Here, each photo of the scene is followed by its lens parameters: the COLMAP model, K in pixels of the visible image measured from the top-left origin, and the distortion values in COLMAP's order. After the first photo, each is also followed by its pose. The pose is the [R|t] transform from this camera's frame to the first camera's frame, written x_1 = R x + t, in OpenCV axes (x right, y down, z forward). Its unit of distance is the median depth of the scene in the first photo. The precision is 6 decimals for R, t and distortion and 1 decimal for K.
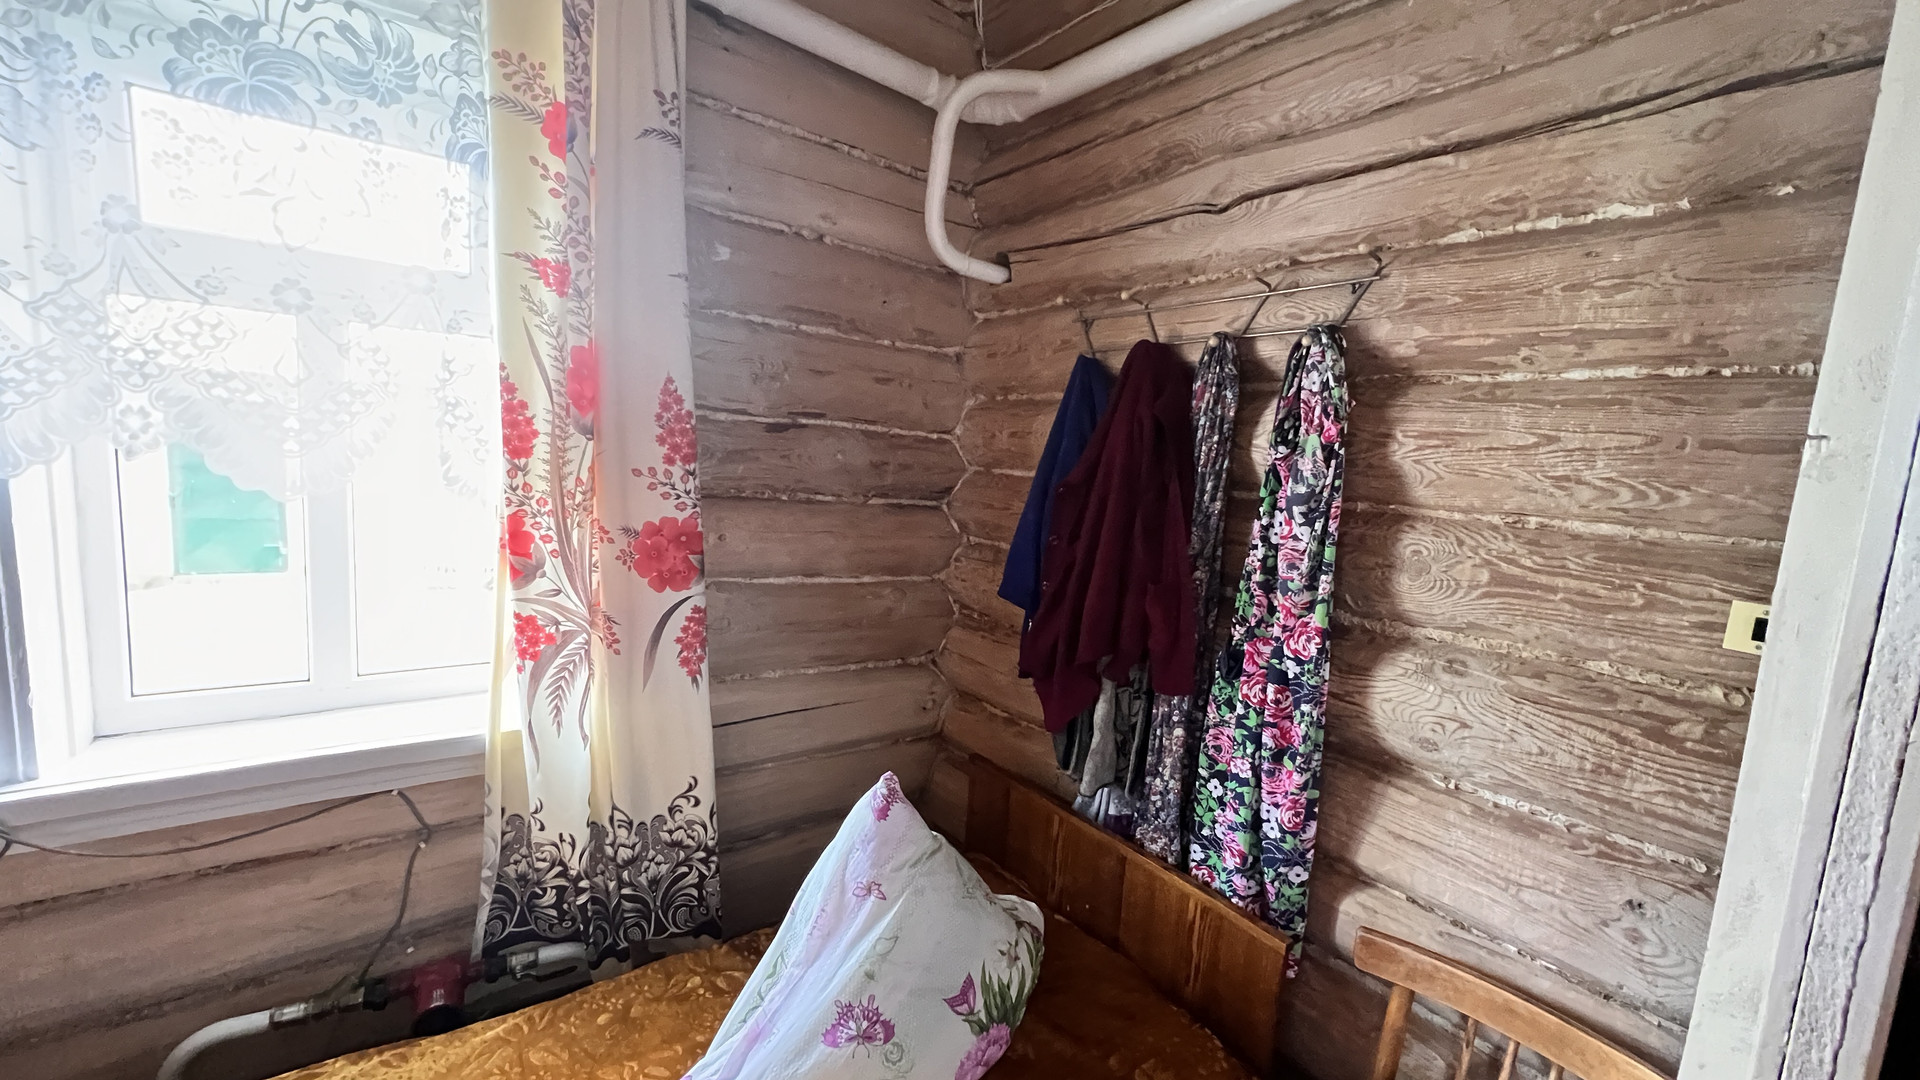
lens RADIAL K [[765.9, 0, 972.1], [0, 765.9, 542.6], [0, 0, 1]] dist [-0.000595, 0.000243]
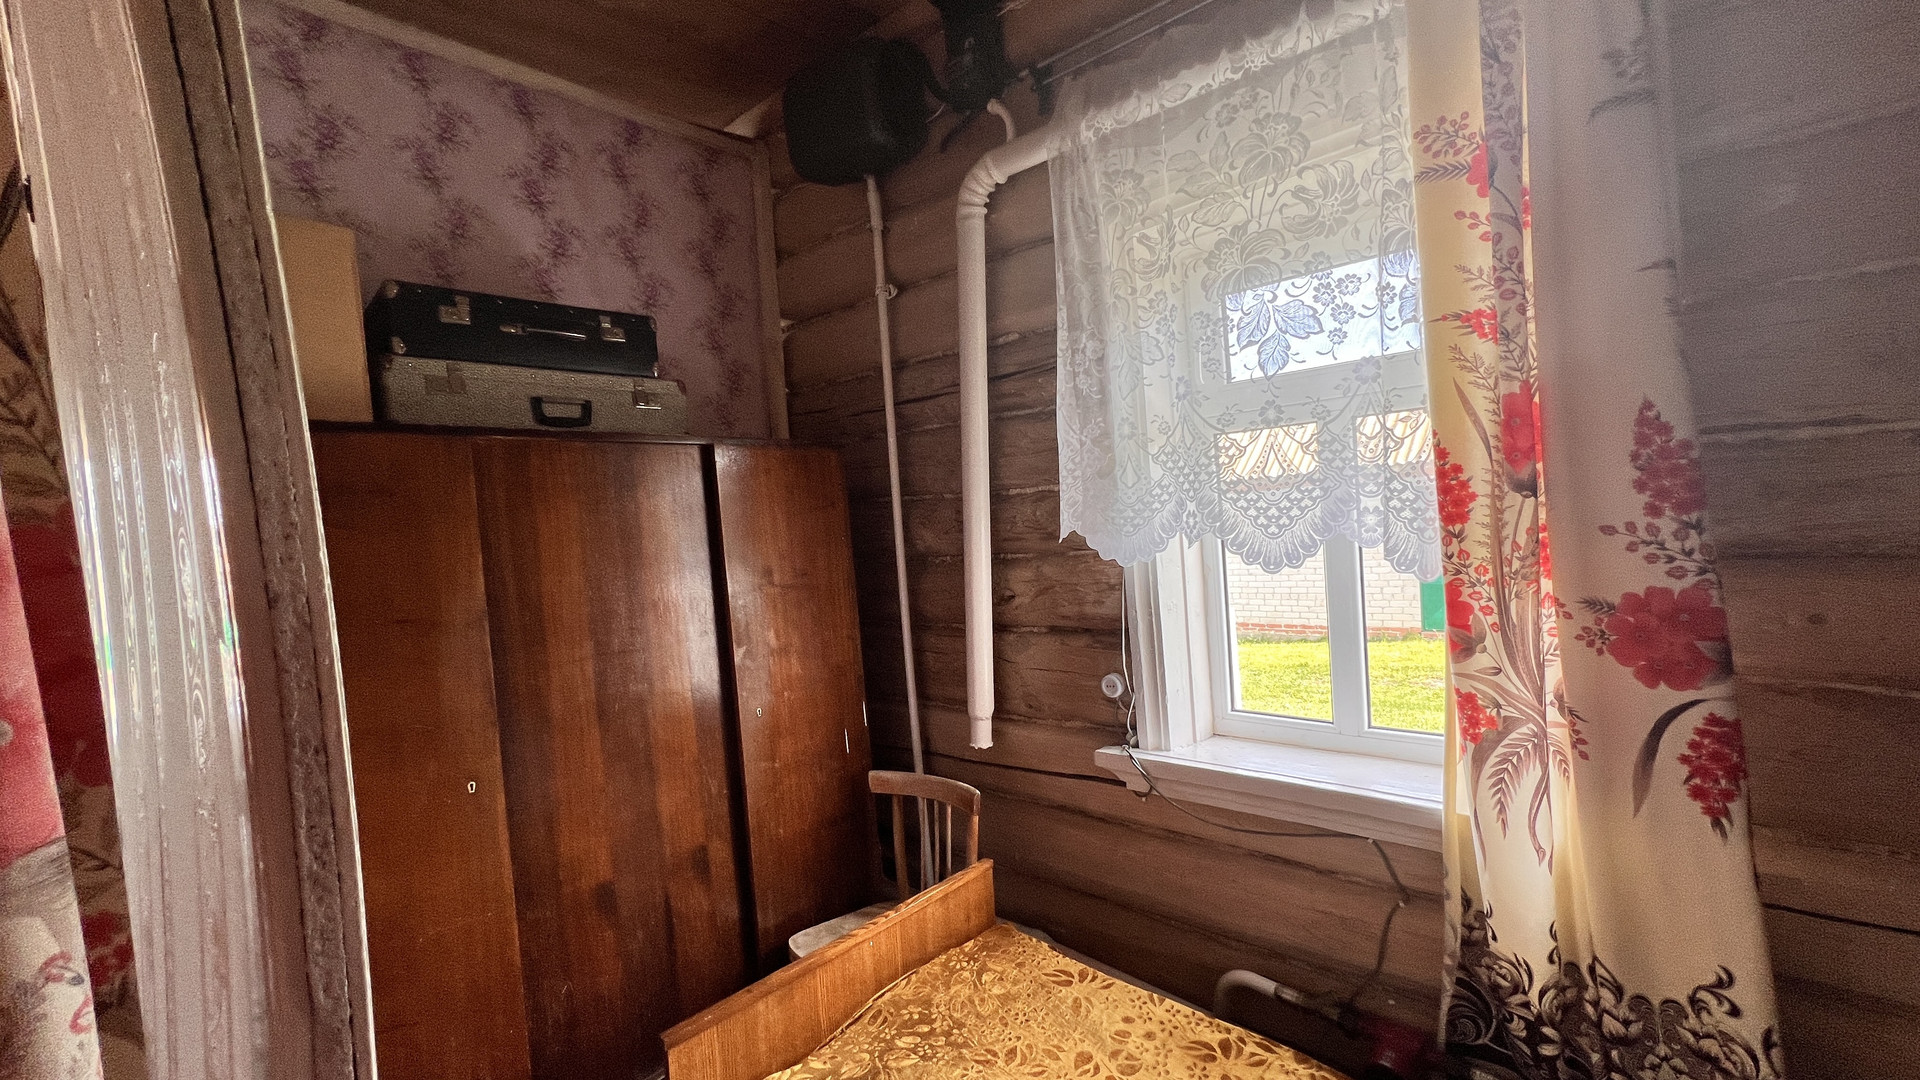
lens RADIAL K [[765.9, 0, 970.6], [0, 765.9, 551.1], [0, 0, 1]] dist [-0.000595, 0.000243]
pose [[0.196113, -0.045431, -0.979528, 0.211631], [-0.039791, 0.997735, -0.054242, -0.001478], [0.979774, 0.049614, 0.193861, 0.214538]]
